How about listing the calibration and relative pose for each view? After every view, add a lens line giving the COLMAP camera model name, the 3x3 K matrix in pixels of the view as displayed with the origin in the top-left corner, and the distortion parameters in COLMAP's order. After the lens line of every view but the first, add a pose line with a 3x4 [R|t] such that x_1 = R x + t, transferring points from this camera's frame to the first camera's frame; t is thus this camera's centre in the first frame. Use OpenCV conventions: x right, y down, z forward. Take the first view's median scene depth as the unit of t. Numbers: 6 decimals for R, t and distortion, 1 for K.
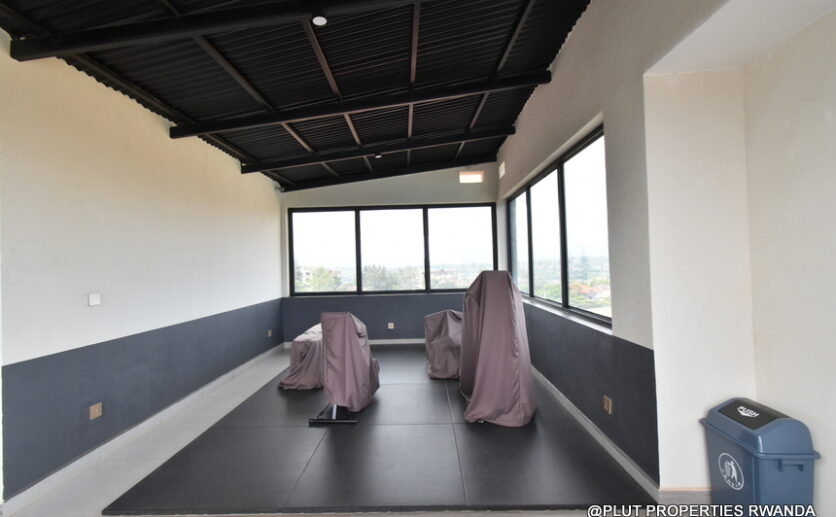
lens RADIAL K [[368.8, 0, 415.8], [0, 368.8, 259.2], [0, 0, 1]] dist [-0.001429, -0.000273]
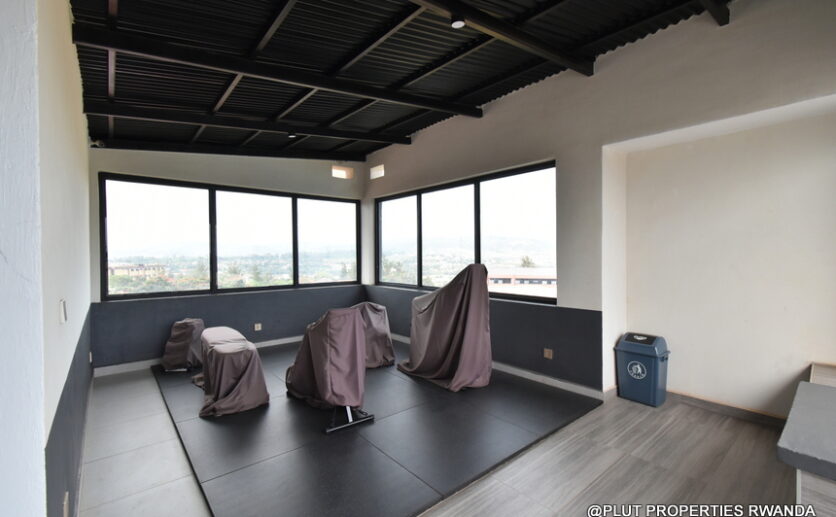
lens RADIAL K [[368.8, 0, 414.6], [0, 368.8, 257.7], [0, 0, 1]] dist [-0.001429, -0.000273]
pose [[0.749687, 0.016110, 0.661597, -0.462623], [-0.022467, 0.999747, 0.001114, 0.008163], [-0.661411, -0.015699, 0.749859, 0.126605]]
